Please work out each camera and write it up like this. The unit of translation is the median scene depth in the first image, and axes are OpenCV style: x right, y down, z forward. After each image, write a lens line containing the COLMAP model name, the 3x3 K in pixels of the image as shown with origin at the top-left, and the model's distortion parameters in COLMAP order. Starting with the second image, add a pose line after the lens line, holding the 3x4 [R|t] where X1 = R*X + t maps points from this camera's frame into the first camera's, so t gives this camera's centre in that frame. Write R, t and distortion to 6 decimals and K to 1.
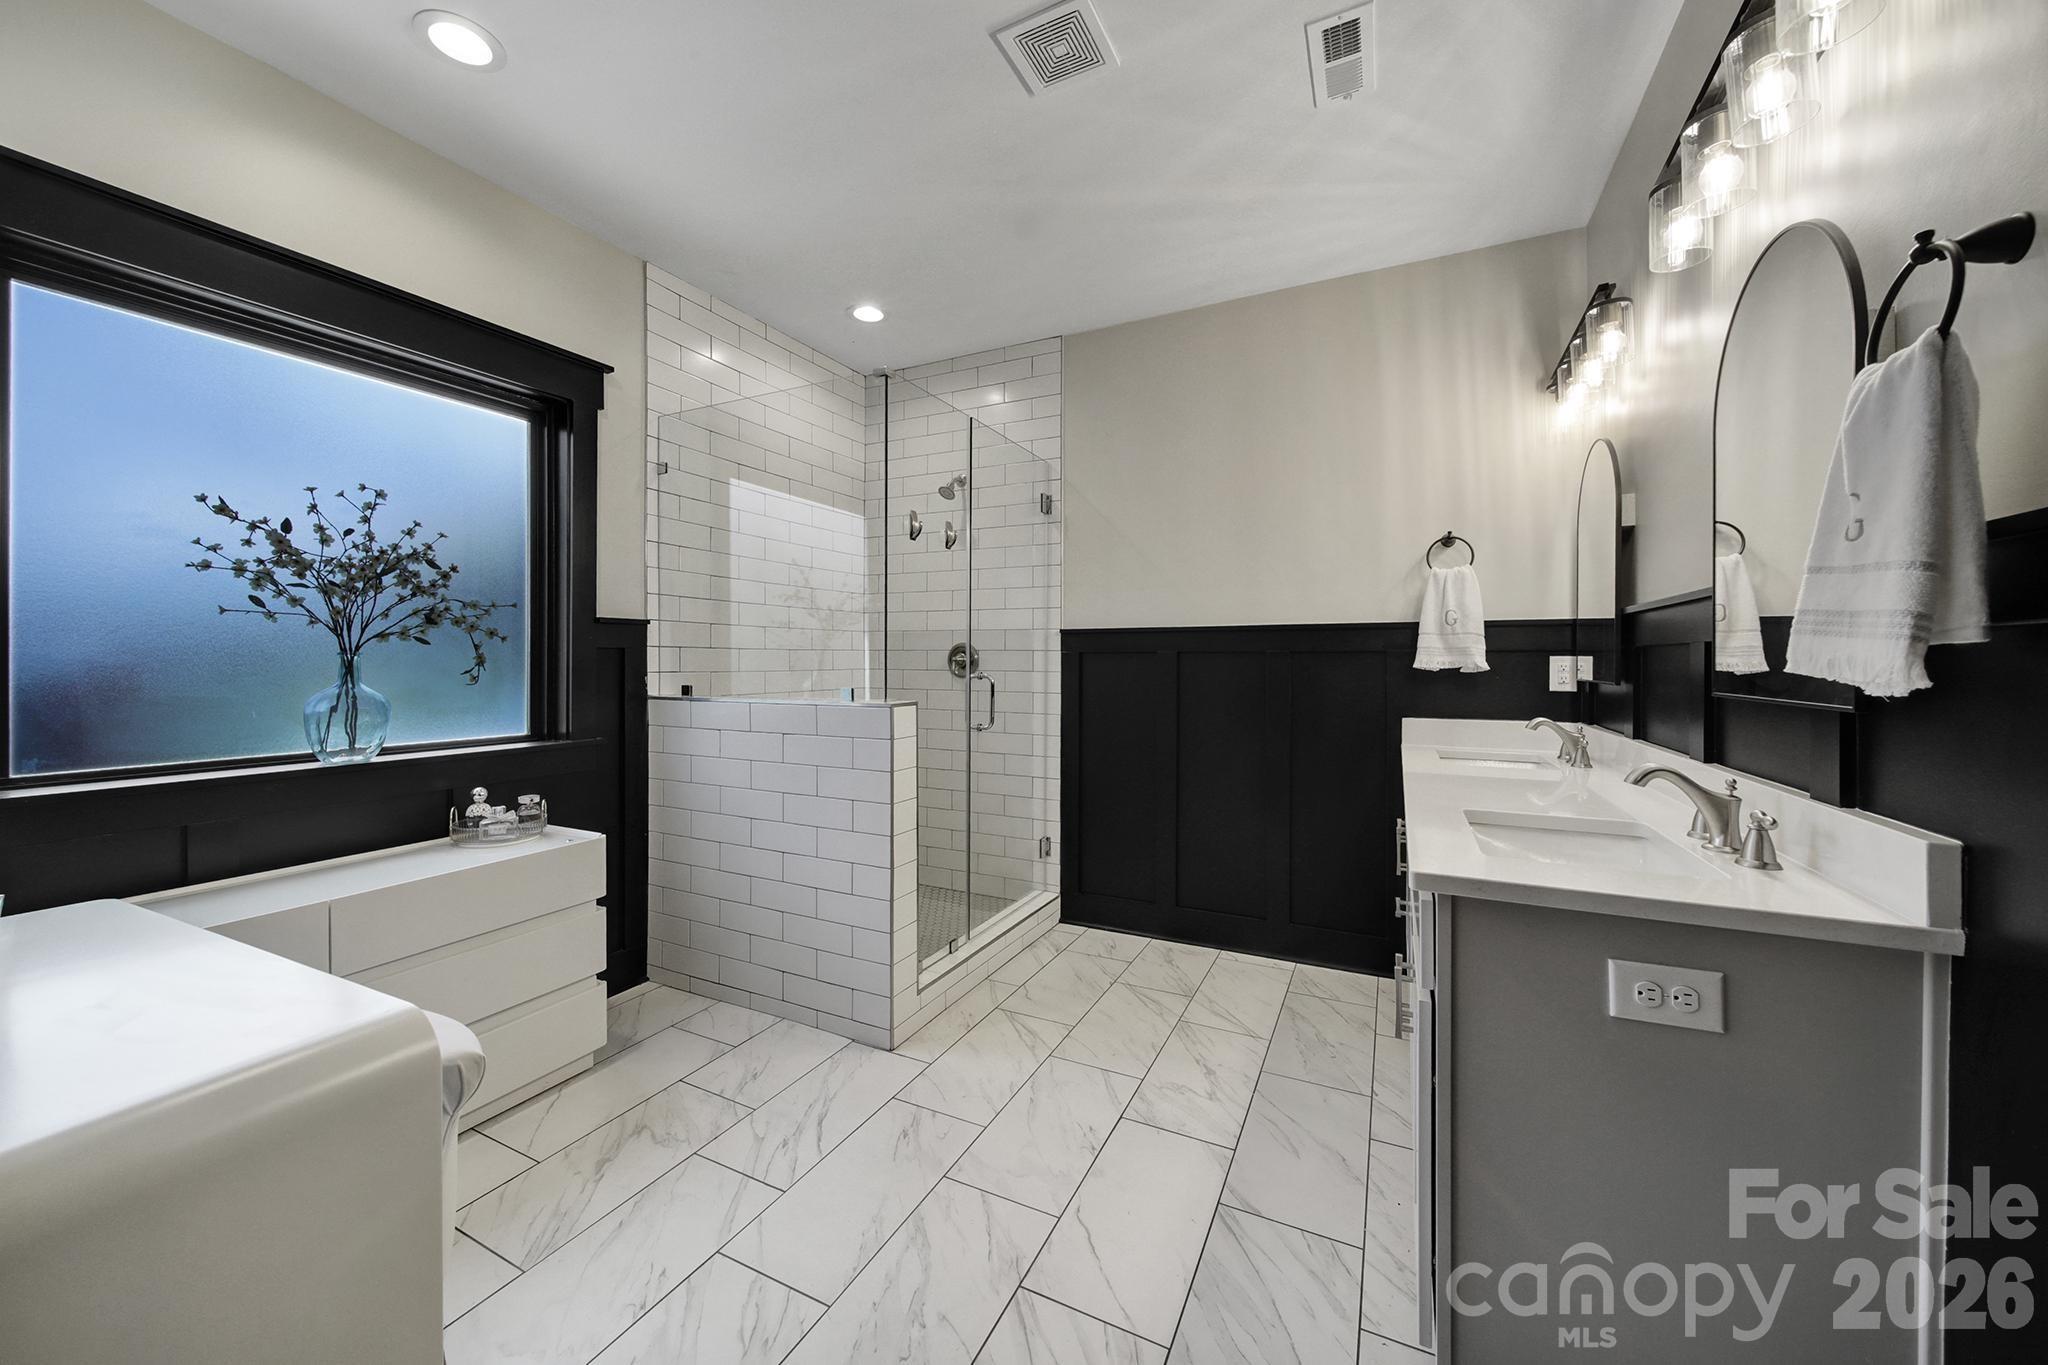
lens RADIAL K [[714.6, 0, 1031.0], [0, 714.6, 670.5], [0, 0, 1]] dist [0.001481, -0.001952]
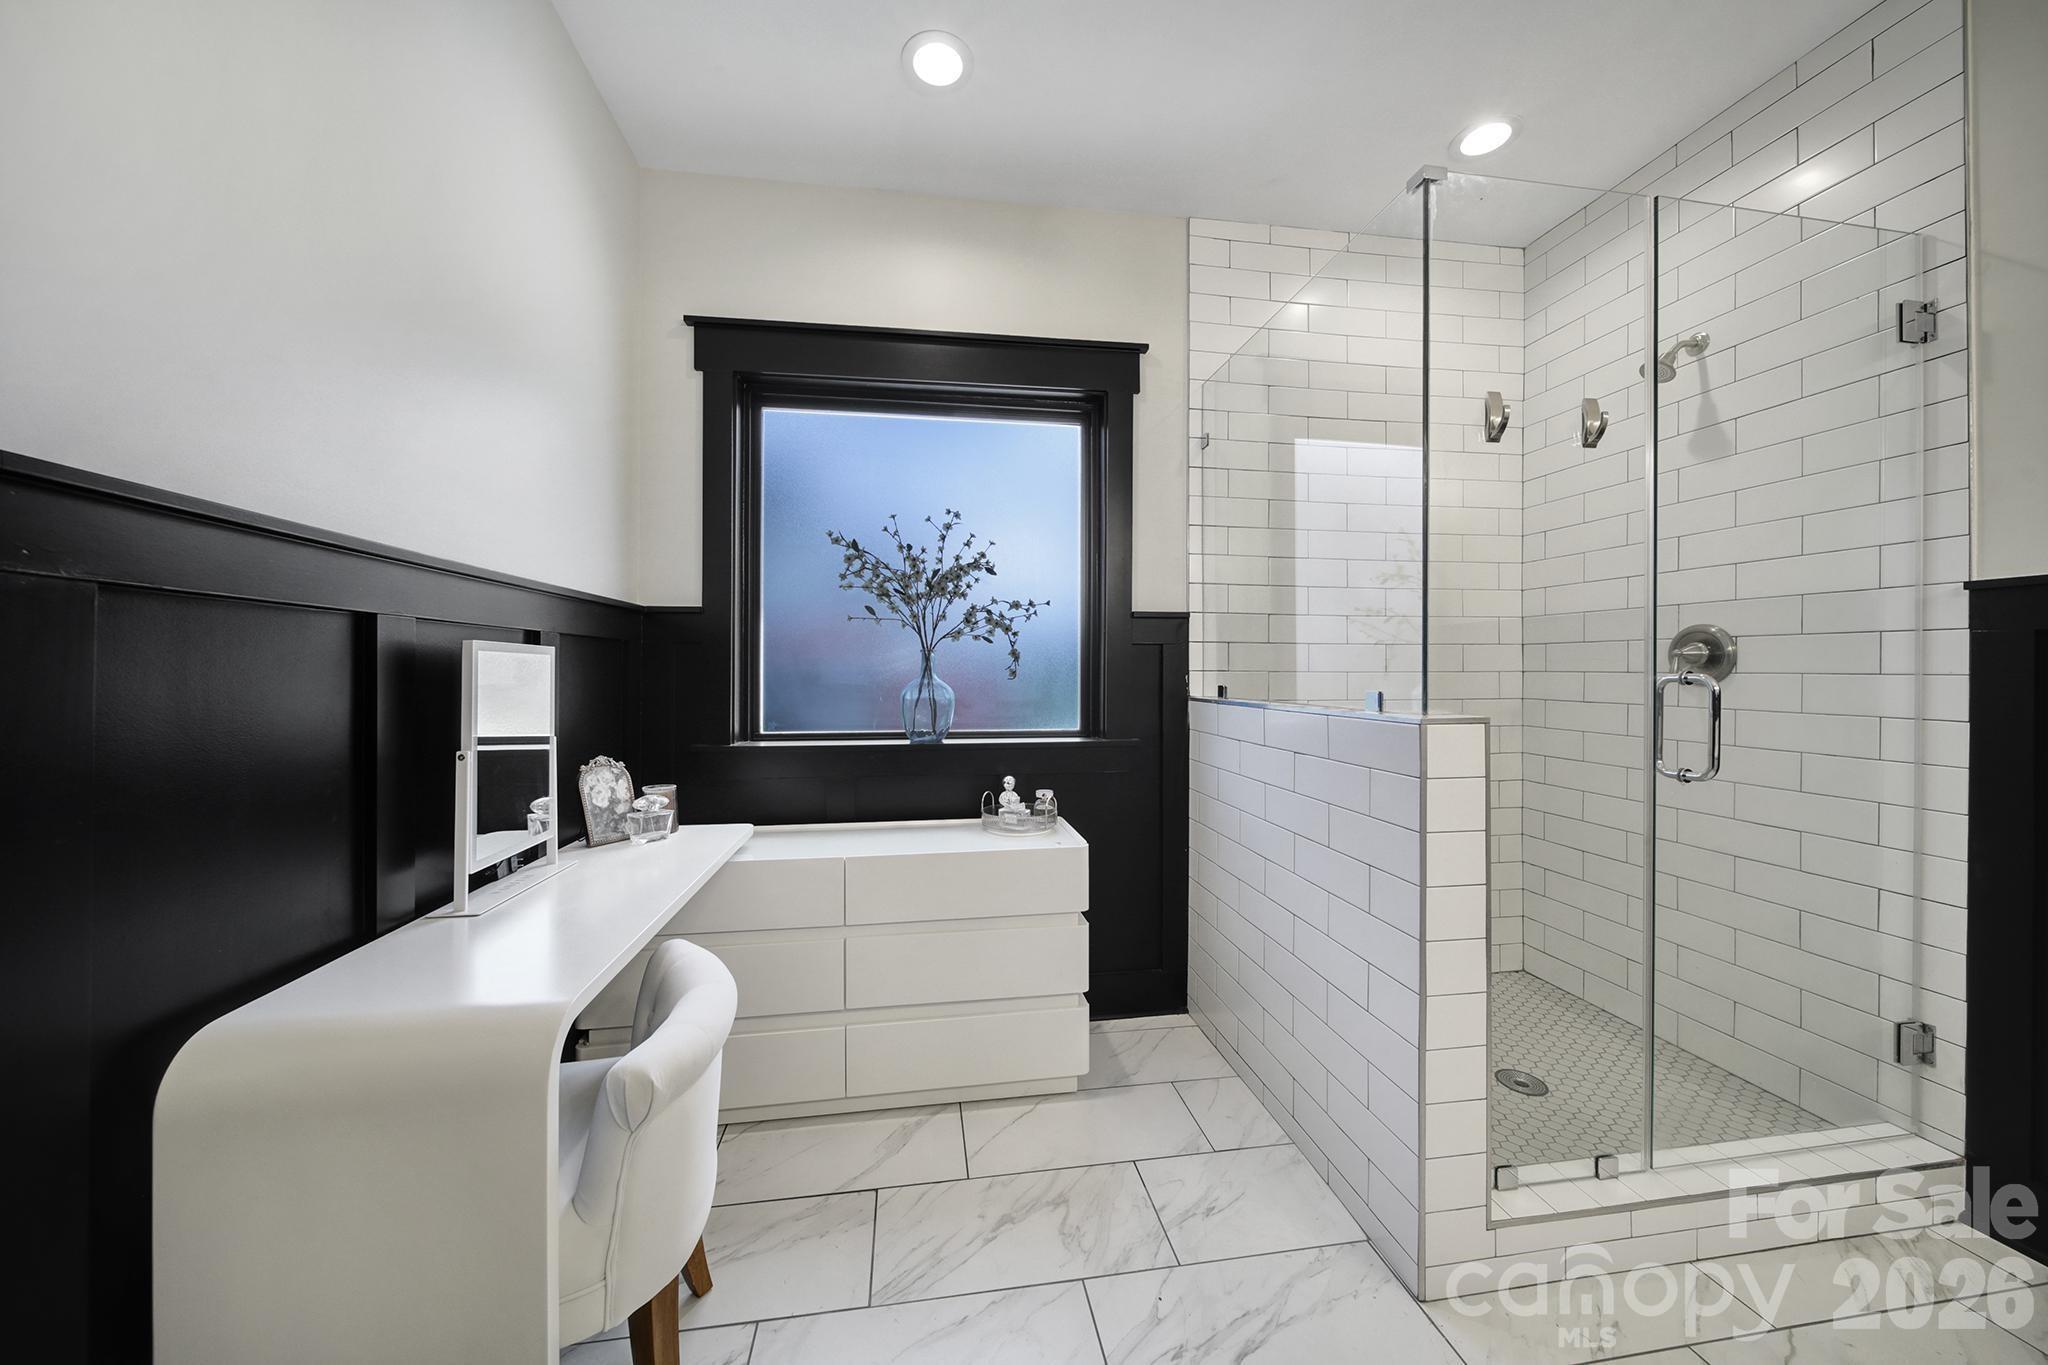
lens RADIAL K [[714.6, 0, 1031.0], [0, 714.6, 670.5], [0, 0, 1]] dist [0.001481, -0.001952]
pose [[0.579473, -0.000149, -0.814991, 0.087154], [-0.010231, 0.999920, -0.007457, 0.011773], [0.814927, 0.012659, 0.579426, 0.326125]]
